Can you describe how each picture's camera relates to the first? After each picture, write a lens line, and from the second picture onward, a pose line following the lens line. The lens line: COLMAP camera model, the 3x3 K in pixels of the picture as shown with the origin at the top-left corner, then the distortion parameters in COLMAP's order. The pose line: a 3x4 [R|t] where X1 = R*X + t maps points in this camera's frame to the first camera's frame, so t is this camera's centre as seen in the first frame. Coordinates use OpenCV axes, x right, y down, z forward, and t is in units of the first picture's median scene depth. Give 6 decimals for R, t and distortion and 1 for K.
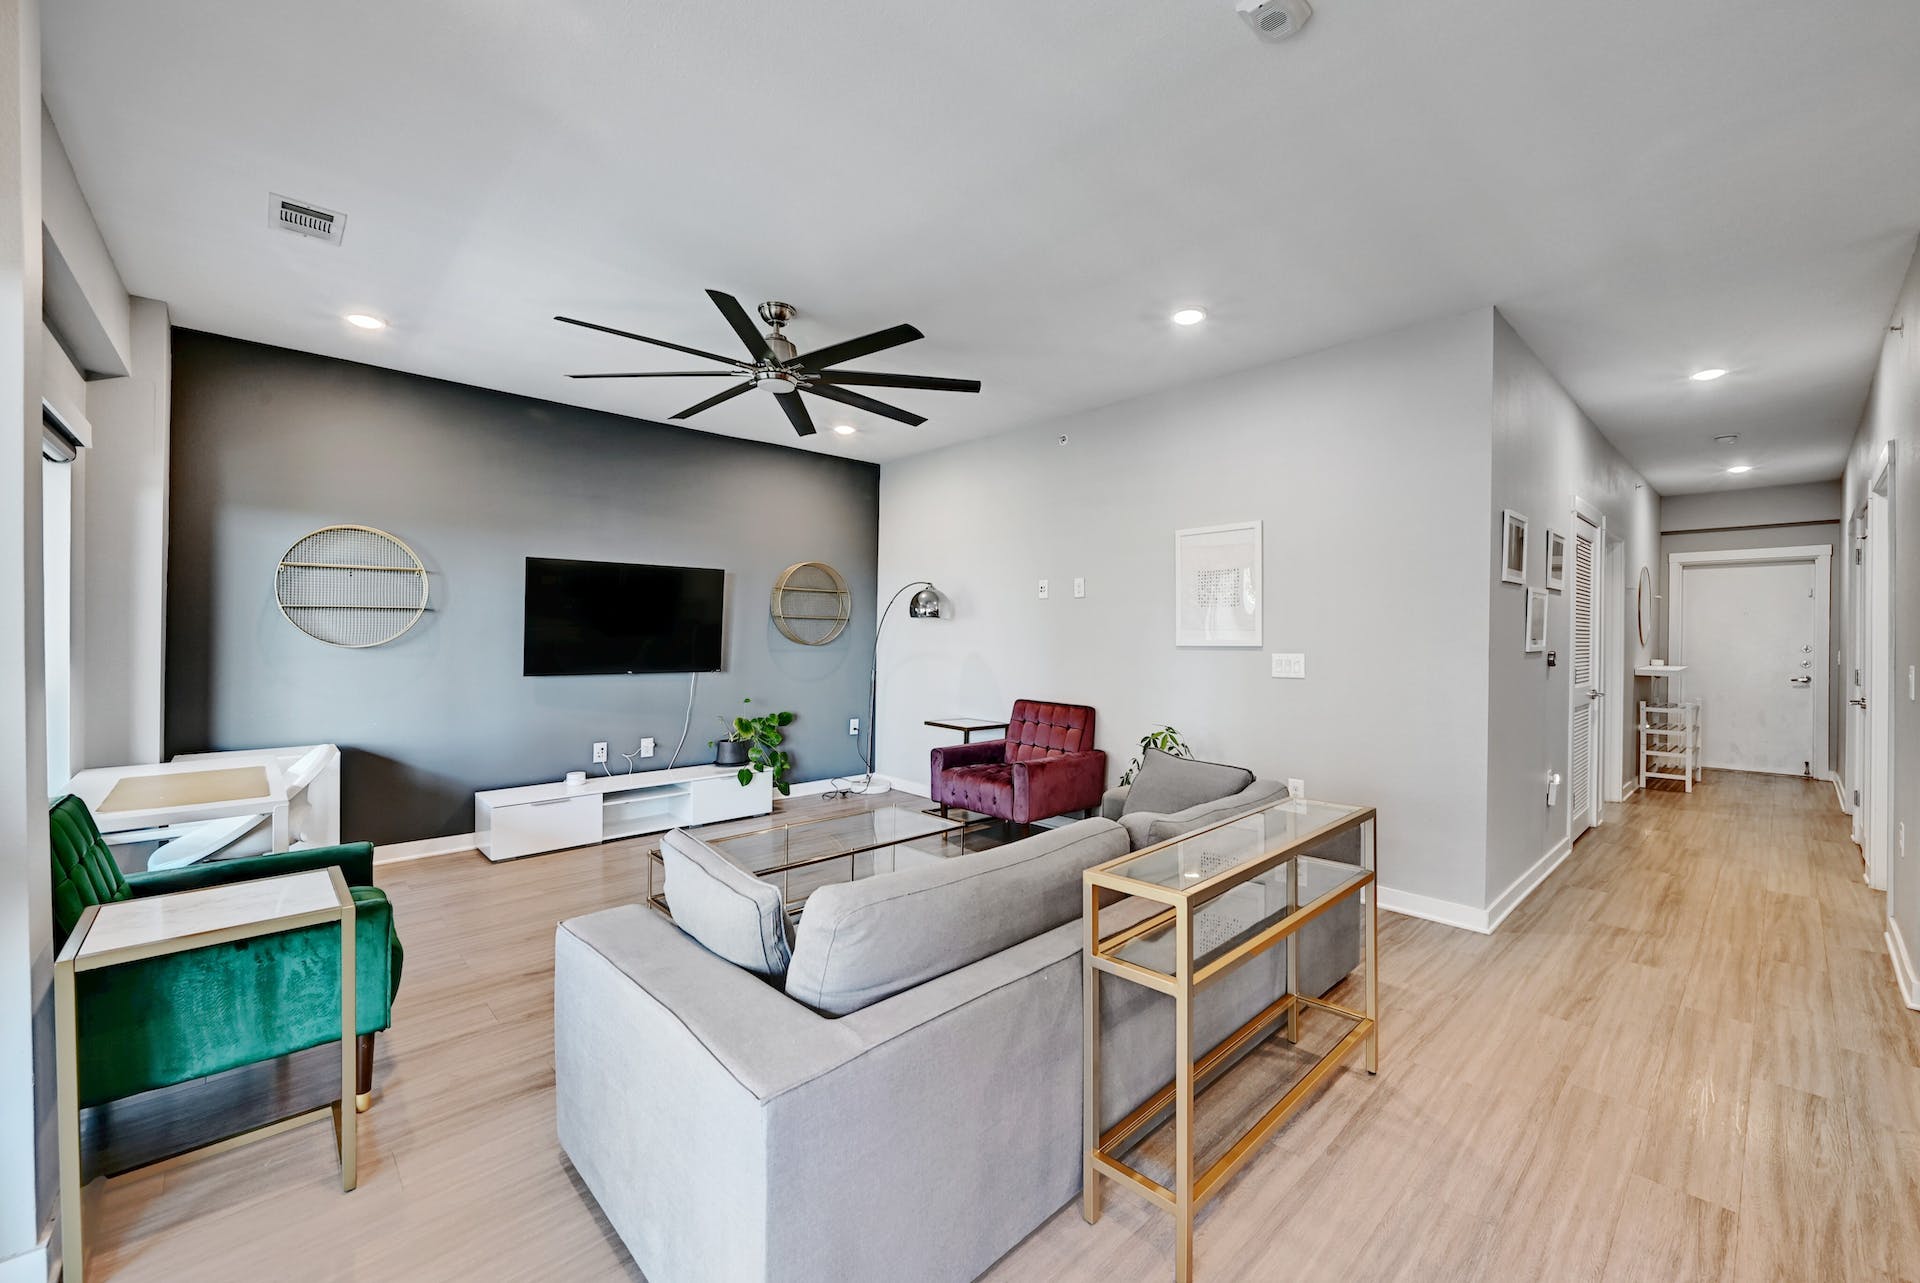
lens RADIAL K [[802.3, 0, 995.8], [0, 802.3, 642.8], [0, 0, 1]] dist [-0.001045, 0.001938]
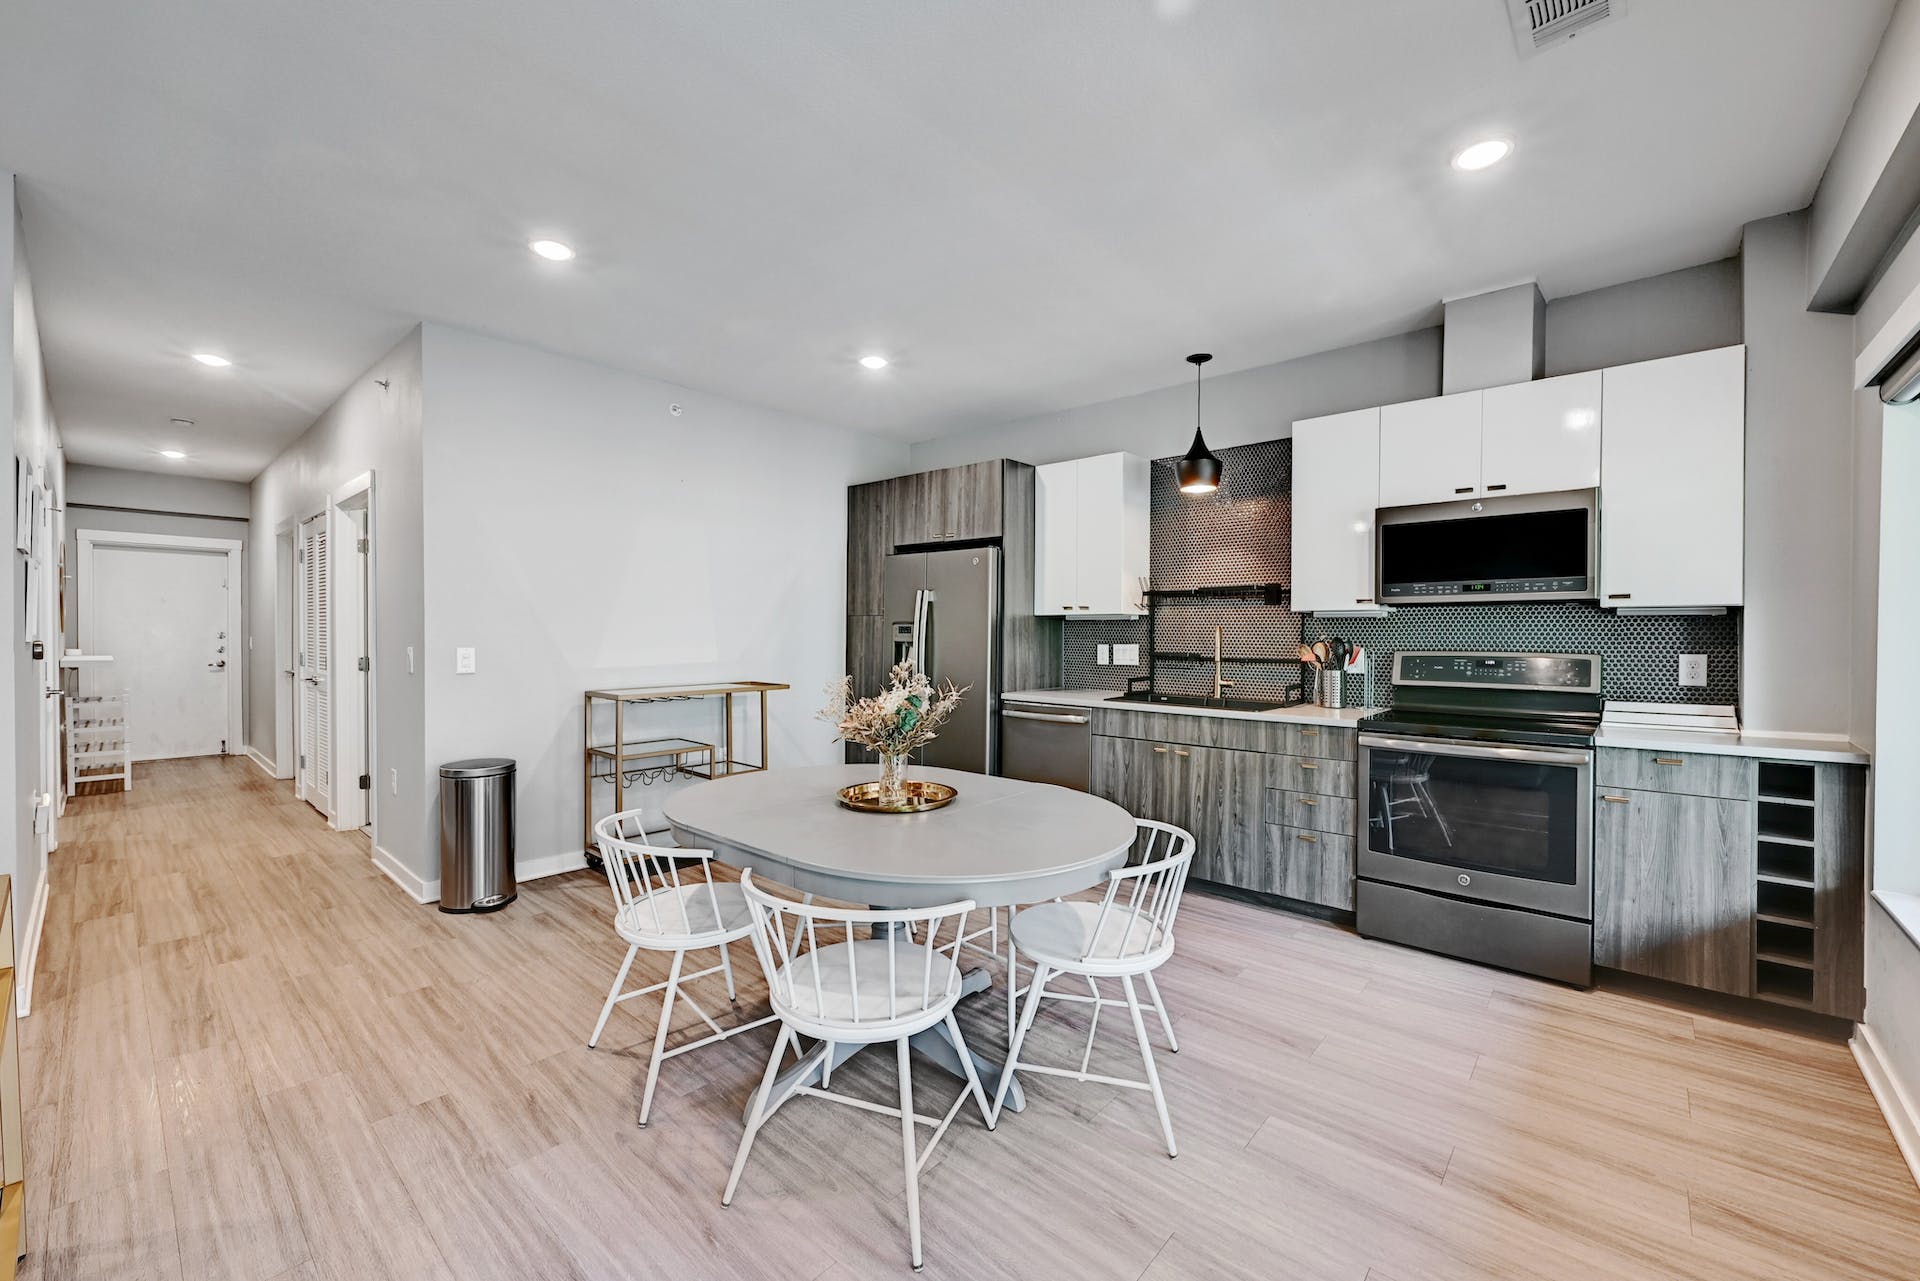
lens RADIAL K [[802.3, 0, 941.0], [0, 802.3, 637.0], [0, 0, 1]] dist [-0.001045, 0.001938]
pose [[-0.086741, -0.008447, 0.996195, -0.229717], [-0.001757, 0.999964, 0.008326, -0.000966], [-0.996229, -0.001028, -0.086752, 0.226056]]
